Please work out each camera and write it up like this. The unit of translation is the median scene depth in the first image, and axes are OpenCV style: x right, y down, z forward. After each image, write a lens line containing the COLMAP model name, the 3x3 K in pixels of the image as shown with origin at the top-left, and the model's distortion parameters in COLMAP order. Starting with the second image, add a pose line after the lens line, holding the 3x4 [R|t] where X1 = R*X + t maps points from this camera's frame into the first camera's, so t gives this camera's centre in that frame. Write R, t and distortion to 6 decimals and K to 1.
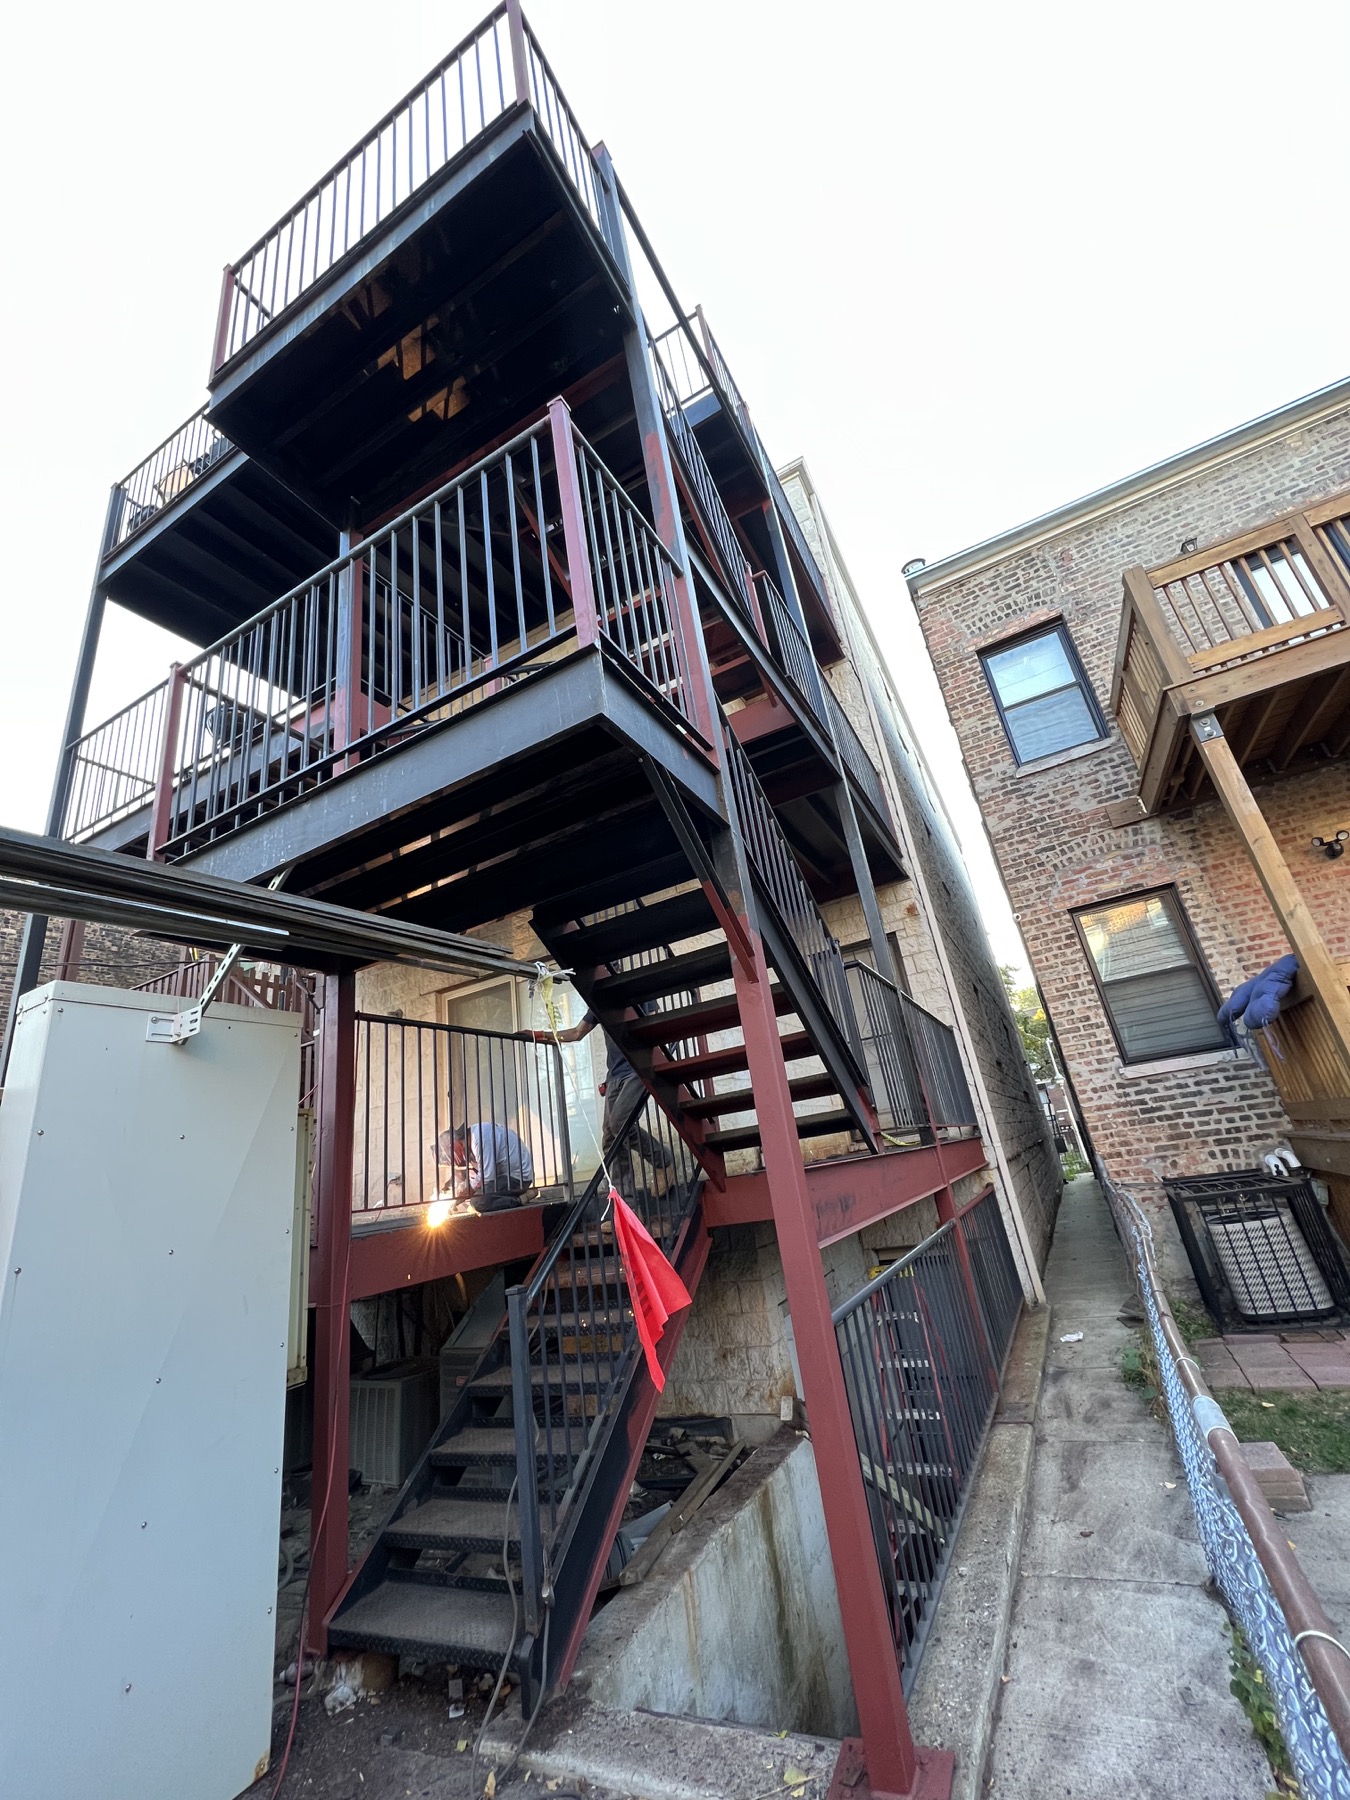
lens RADIAL K [[722.4, 0, 673.1], [0, 722.4, 900.1], [0, 0, 1]] dist [0.000859, -0.000190]
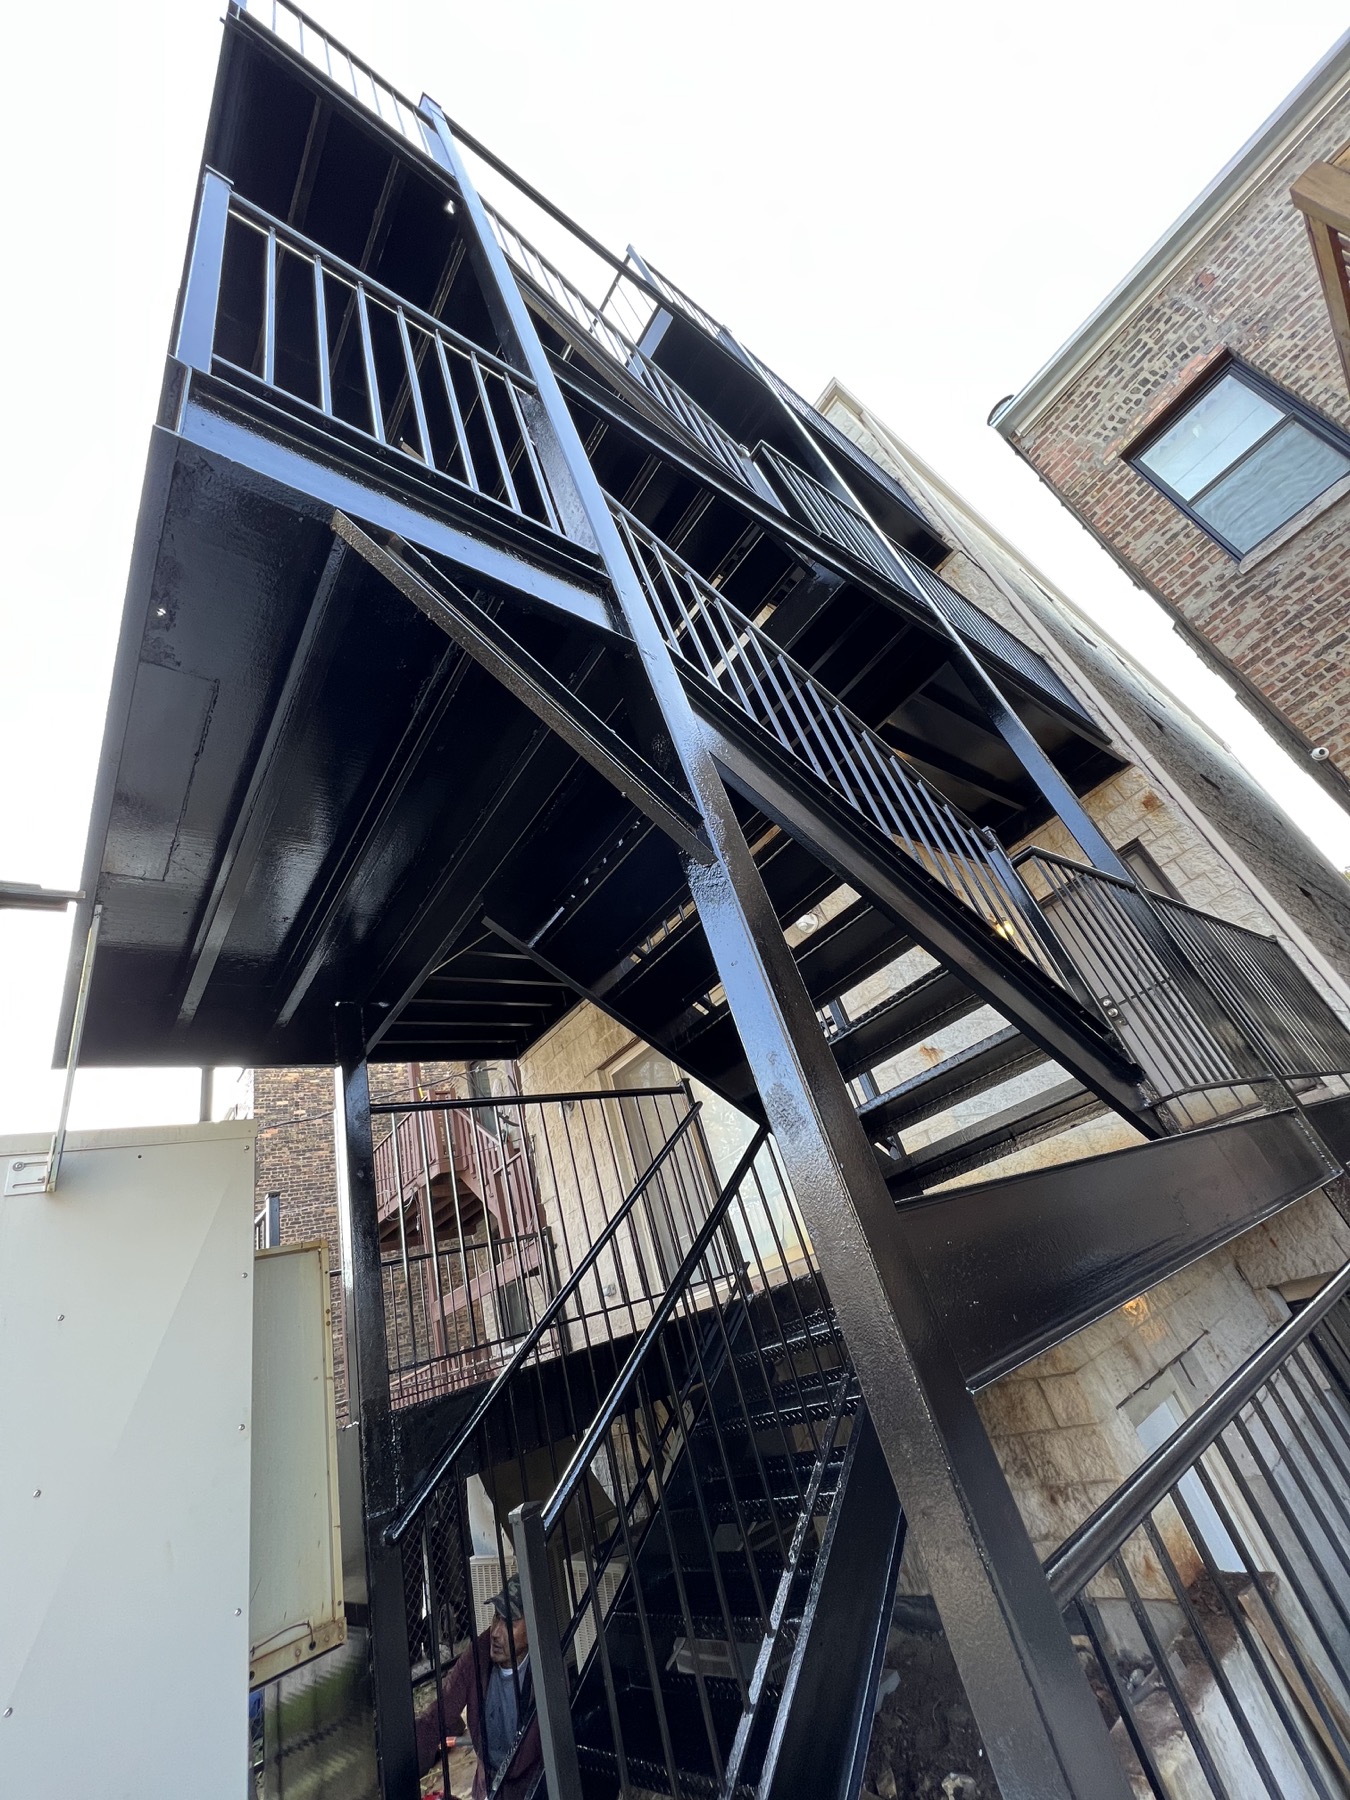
lens RADIAL K [[718.2, 0, 675.0], [0, 718.2, 900.0], [0, 0, 1]] dist [0.001632, 0.000168]
pose [[0.904727, -0.311161, -0.290945, 0.075911], [0.284816, 0.949720, -0.130041, 0.065278], [0.316780, 0.034786, 0.947861, 0.162064]]
